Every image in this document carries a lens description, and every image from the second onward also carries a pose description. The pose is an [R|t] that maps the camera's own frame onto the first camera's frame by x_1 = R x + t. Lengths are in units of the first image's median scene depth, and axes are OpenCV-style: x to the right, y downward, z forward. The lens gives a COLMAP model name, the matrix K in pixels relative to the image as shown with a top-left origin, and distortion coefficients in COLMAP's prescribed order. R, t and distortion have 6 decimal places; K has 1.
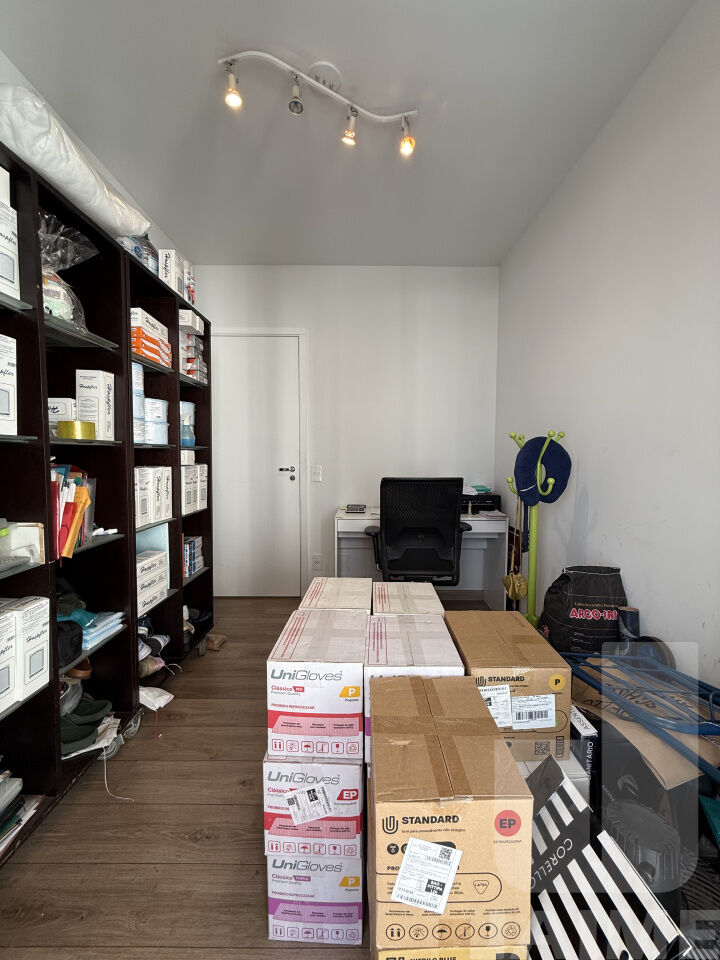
lens RADIAL K [[382.9, 0, 360.0], [0, 382.9, 475.7], [0, 0, 1]] dist [-0.000405, 0.000046]
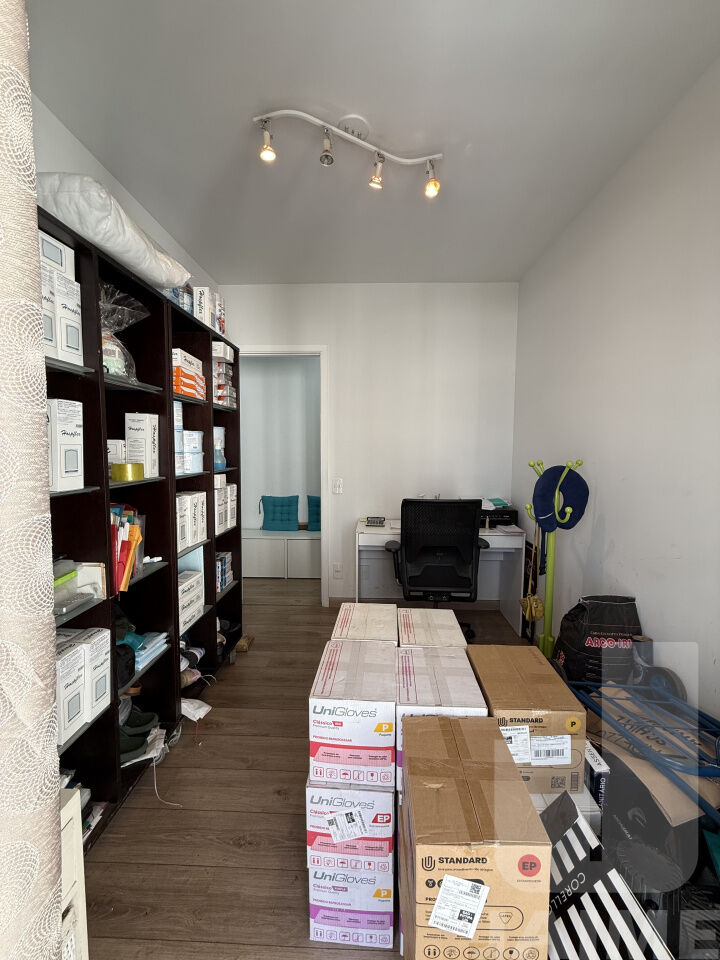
lens RADIAL K [[382.9, 0, 360.0], [0, 382.9, 475.2], [0, 0, 1]] dist [-0.000405, 0.000046]
pose [[0.999425, 0.003645, -0.033698, -0.043075], [-0.002966, 0.999792, 0.020182, -0.138050], [0.033764, -0.020070, 0.999228, -0.073041]]
